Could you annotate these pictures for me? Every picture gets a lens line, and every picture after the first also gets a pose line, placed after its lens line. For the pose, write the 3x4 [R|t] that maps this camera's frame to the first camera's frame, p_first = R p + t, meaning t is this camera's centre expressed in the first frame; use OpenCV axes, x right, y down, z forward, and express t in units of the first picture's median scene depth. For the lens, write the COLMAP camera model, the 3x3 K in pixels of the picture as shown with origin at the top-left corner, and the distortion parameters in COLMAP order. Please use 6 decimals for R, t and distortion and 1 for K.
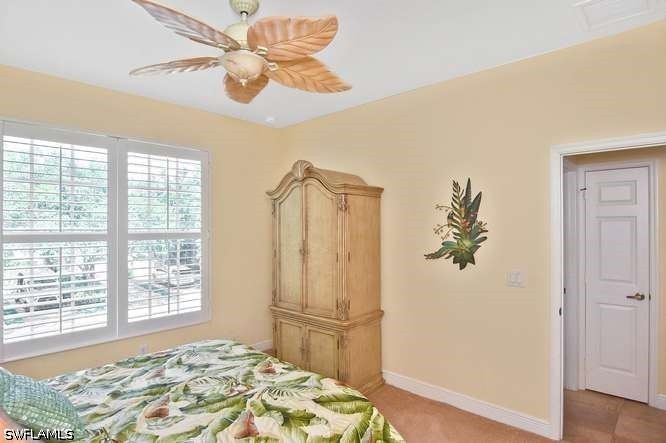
lens RADIAL K [[367.9, 0, 333.0], [0, 367.9, 221.5], [0, 0, 1]] dist [-0.000358, 0.000392]
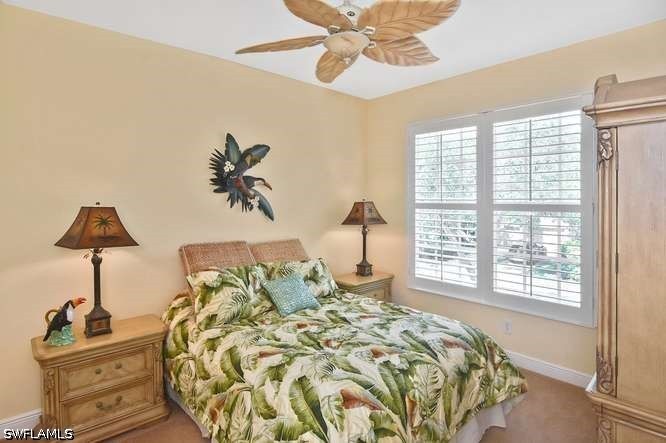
lens RADIAL K [[378.0, 0, 334.2], [0, 378.0, 196.9], [0, 0, 1]] dist [0.020700, -0.000053]
pose [[-0.089026, -0.000124, -0.996029, 0.763185], [0.020883, 0.999780, -0.001991, 0.009649], [0.995810, -0.020977, -0.089004, 0.952334]]
